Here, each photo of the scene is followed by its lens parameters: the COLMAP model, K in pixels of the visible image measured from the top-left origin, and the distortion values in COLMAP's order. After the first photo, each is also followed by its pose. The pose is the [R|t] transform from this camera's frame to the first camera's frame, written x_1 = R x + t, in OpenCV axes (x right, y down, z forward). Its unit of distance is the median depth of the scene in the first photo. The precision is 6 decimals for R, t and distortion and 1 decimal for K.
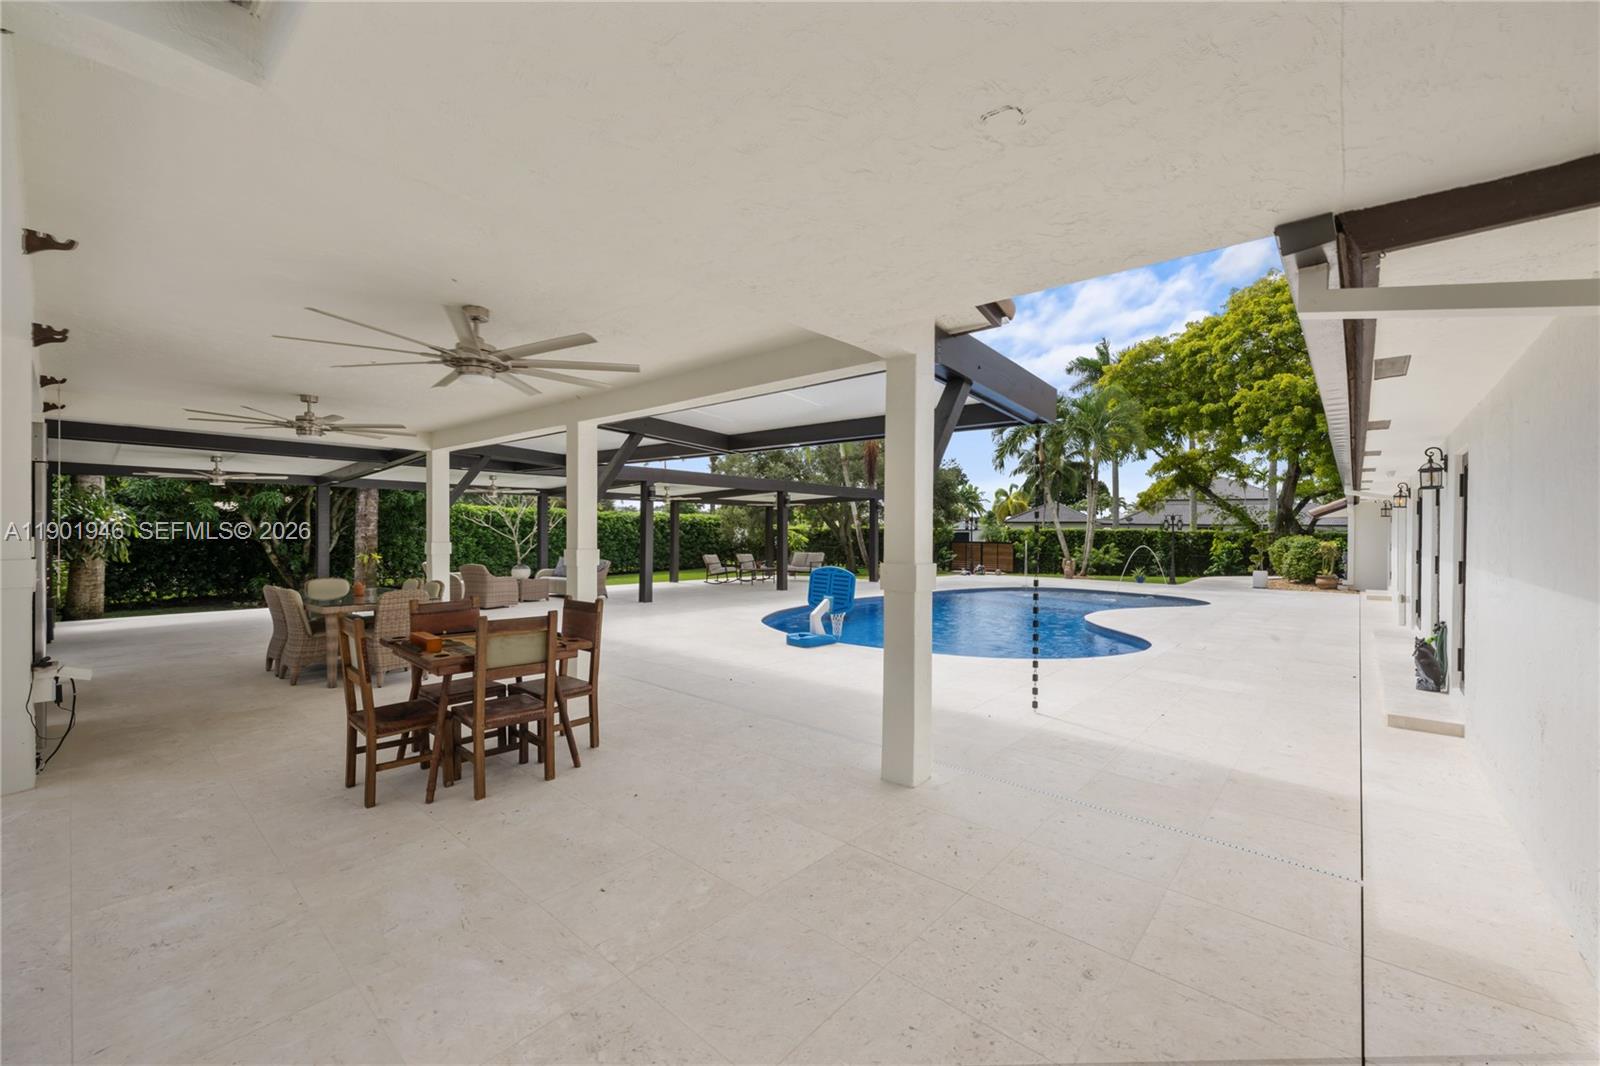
lens RADIAL K [[636.6, 0, 804.4], [0, 636.6, 529.6], [0, 0, 1]] dist [-0.000217, 0.000049]
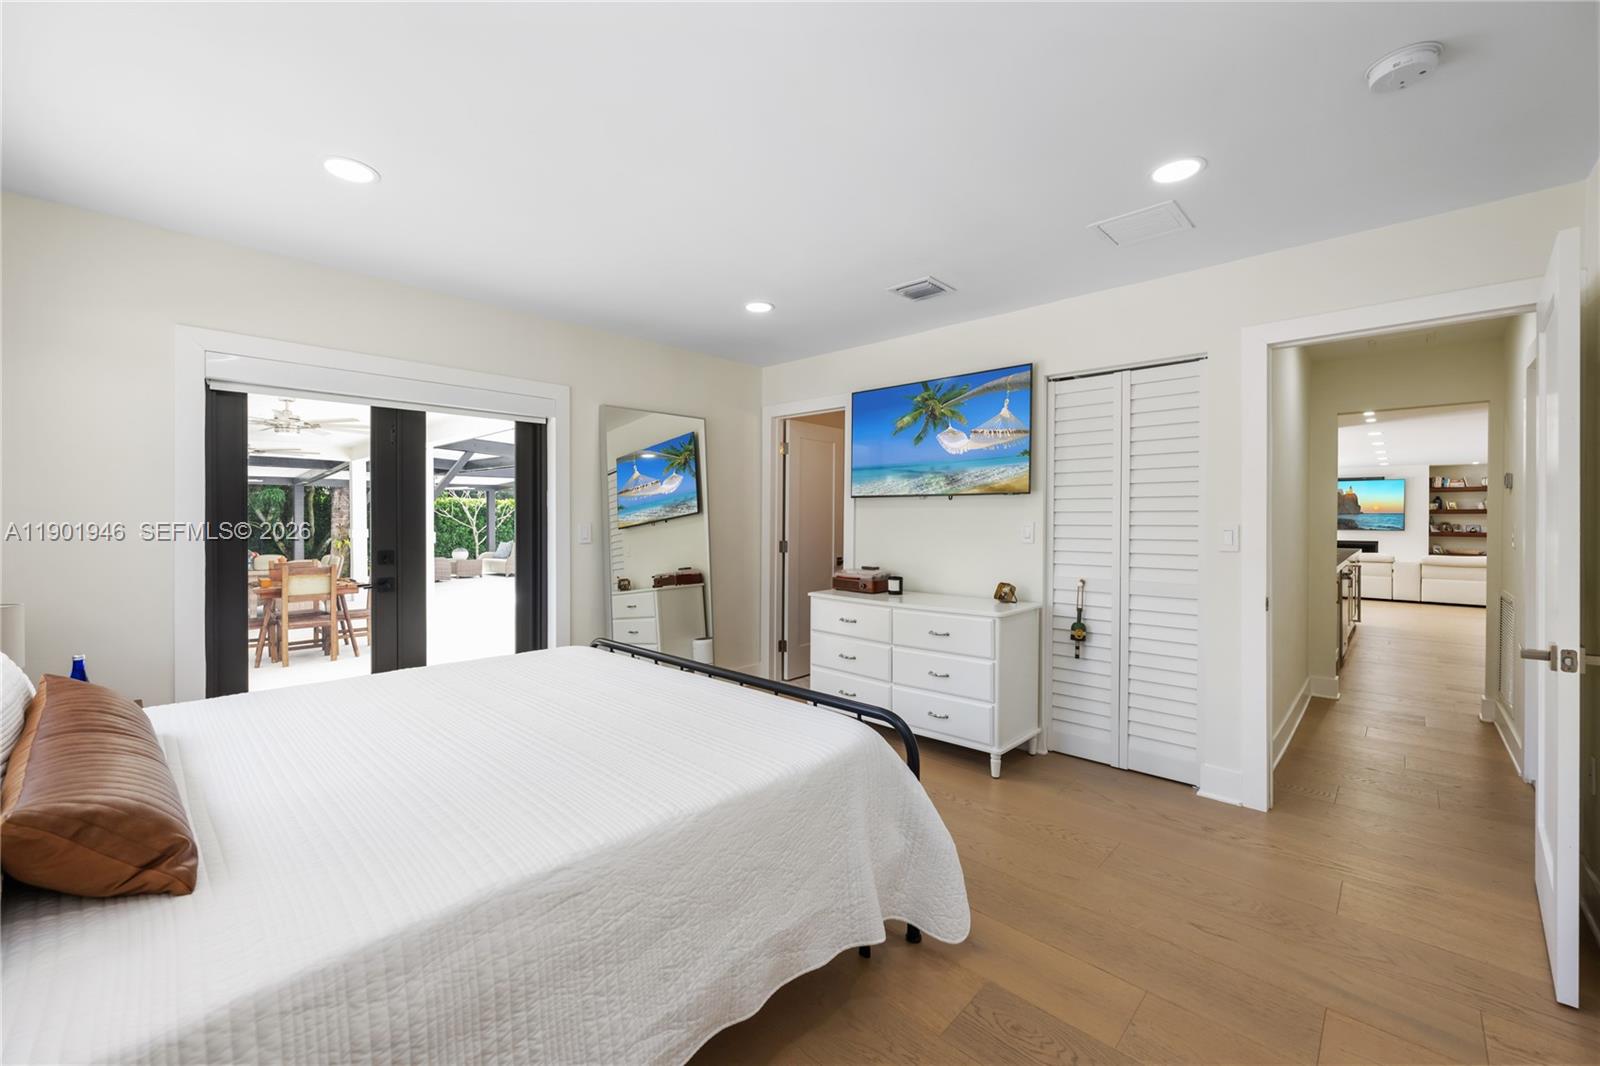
lens RADIAL K [[636.6, 0, 801.6], [0, 636.6, 524.9], [0, 0, 1]] dist [-0.000217, 0.000049]
pose [[0.998952, -0.004772, -0.045513, 0.263630], [0.005175, 0.999948, 0.008752, 0.002742], [0.045469, -0.008978, 0.998925, -0.187914]]
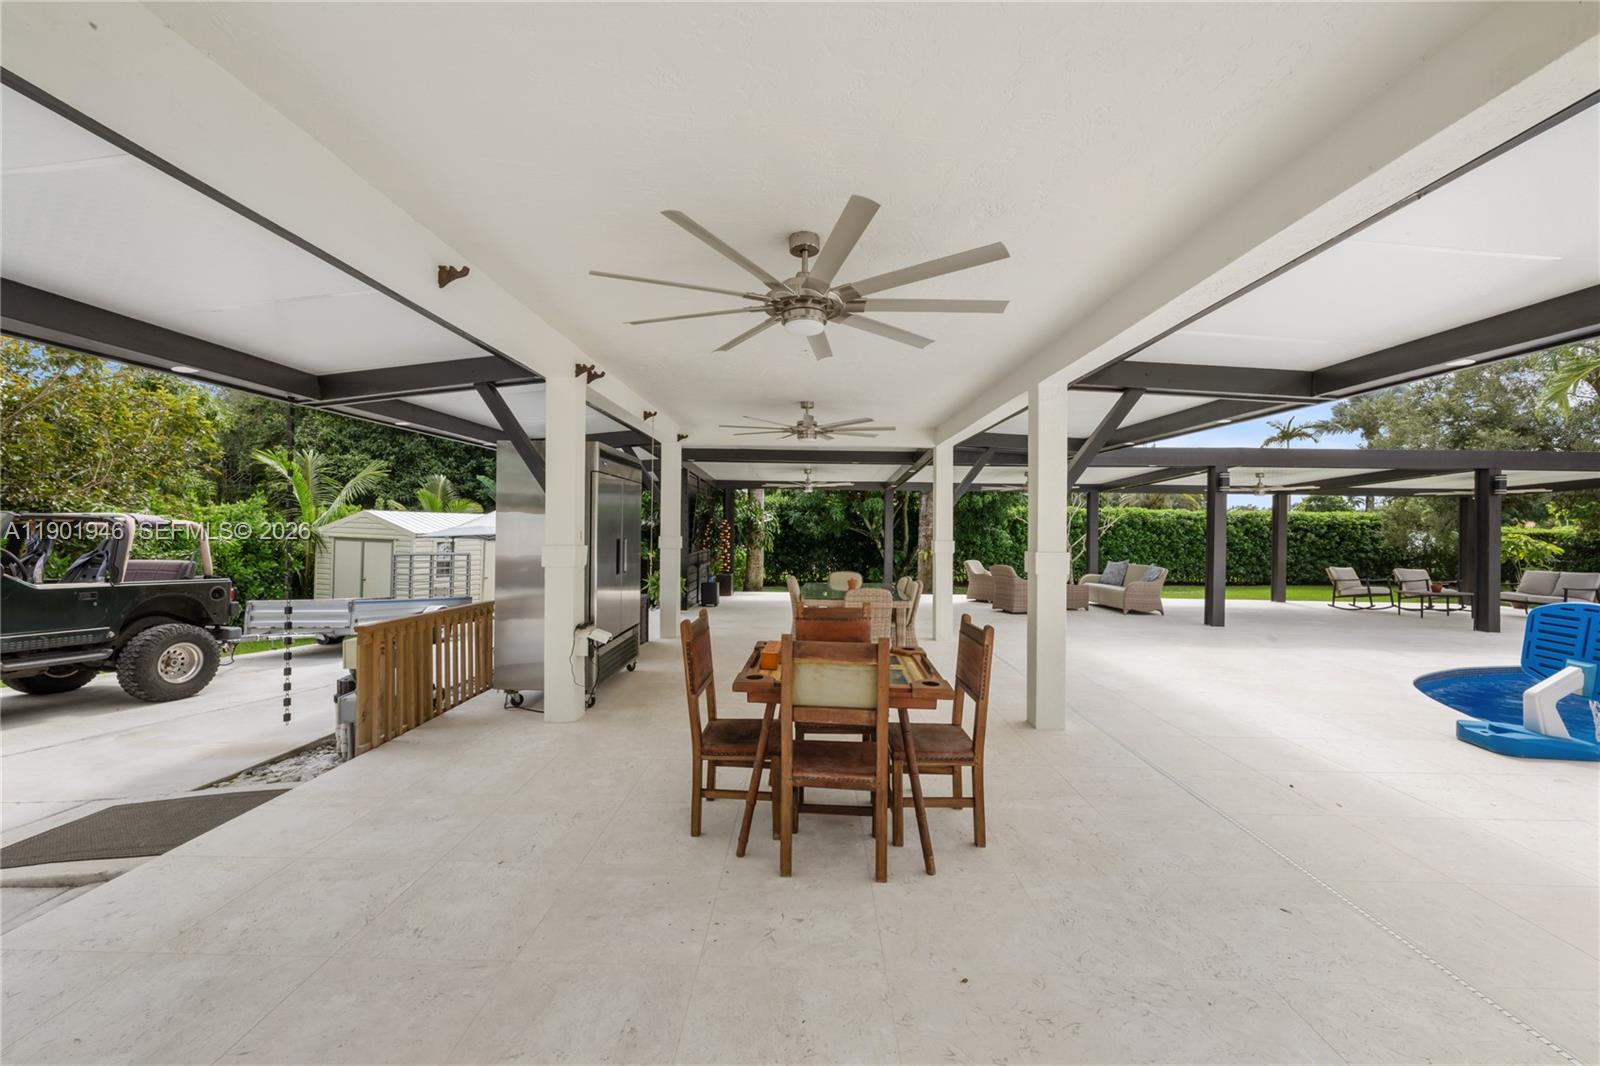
lens RADIAL K [[636.6, 0, 797.8], [0, 636.6, 527.7], [0, 0, 1]] dist [-0.000217, 0.000049]
pose [[0.635559, 0.001409, -0.772051, 0.021038], [-0.006330, 0.999974, -0.003386, 0.003064], [0.772027, 0.007039, 0.635551, 0.132363]]
